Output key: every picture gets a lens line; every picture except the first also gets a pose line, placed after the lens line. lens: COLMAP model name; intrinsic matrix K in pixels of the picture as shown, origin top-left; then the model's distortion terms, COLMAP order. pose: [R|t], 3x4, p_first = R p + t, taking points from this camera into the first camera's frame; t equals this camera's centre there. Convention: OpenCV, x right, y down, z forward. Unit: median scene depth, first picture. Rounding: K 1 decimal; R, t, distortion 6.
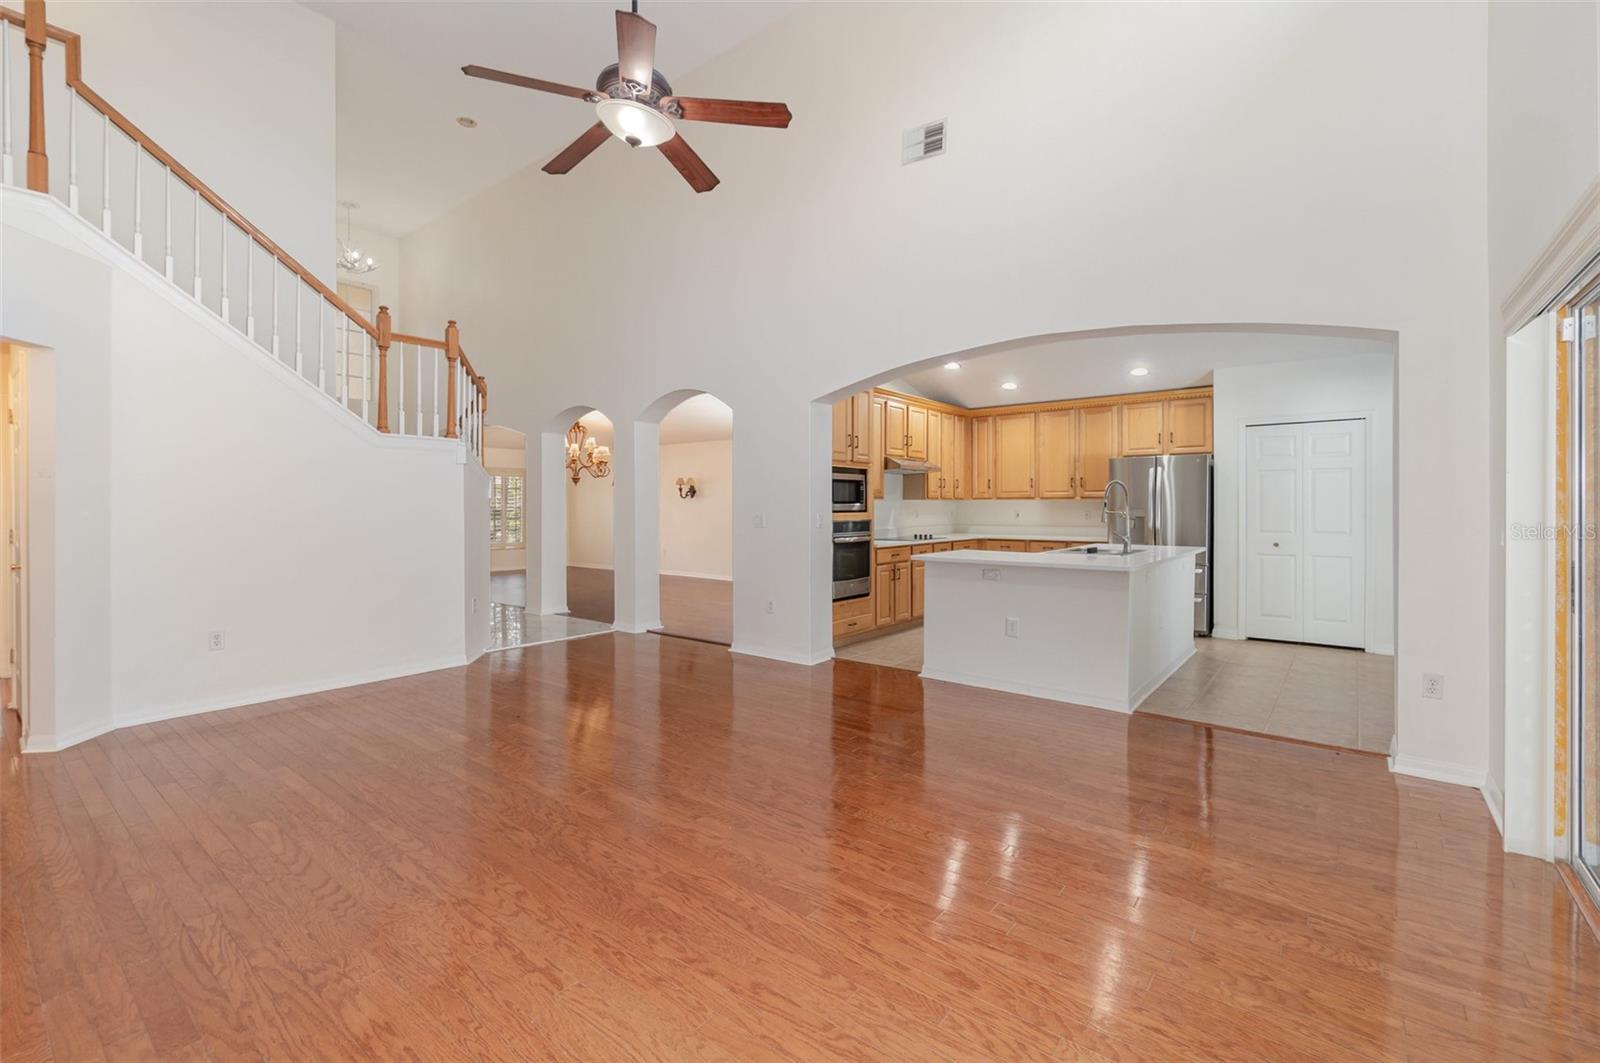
lens RADIAL K [[713.3, 0, 796.3], [0, 713.3, 493.5], [0, 0, 1]] dist [-0.001008, -0.000009]
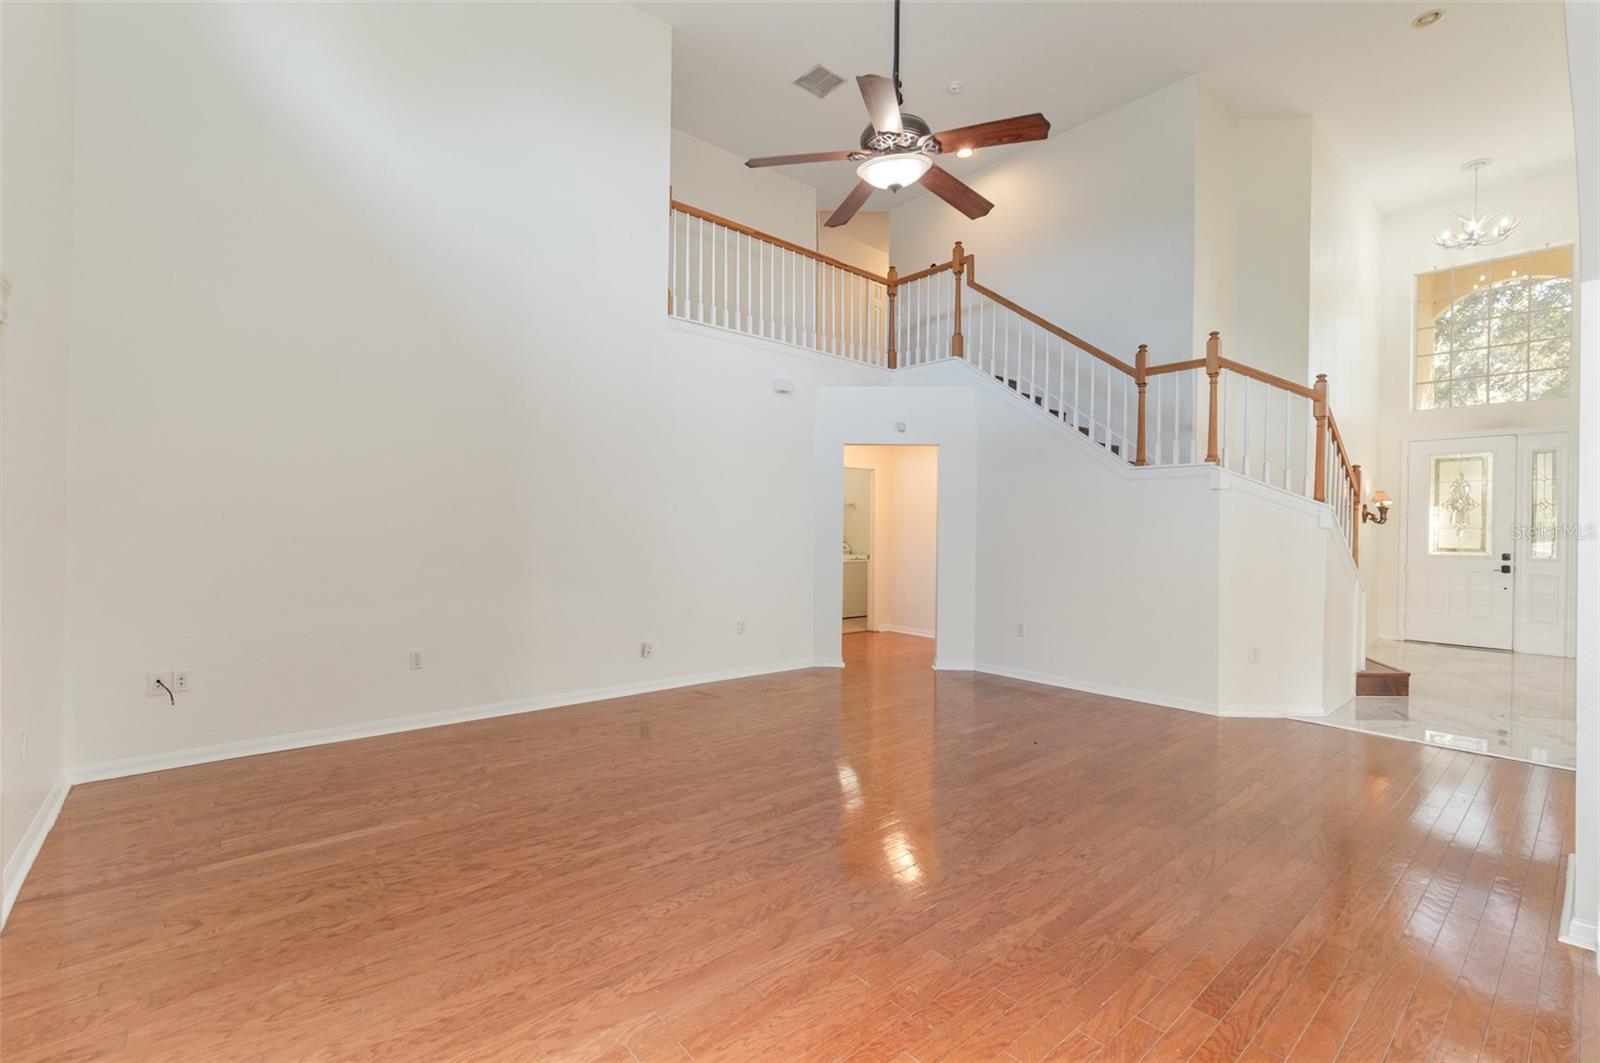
lens RADIAL K [[721.4, 0, 797.1], [0, 721.4, 519.0], [0, 0, 1]] dist [0.000411, 0.000173]
pose [[-0.218760, -0.017605, -0.975620, 0.973746], [0.005327, 0.999801, -0.019235, 0.018501], [0.975764, -0.009405, -0.218623, 1.269432]]
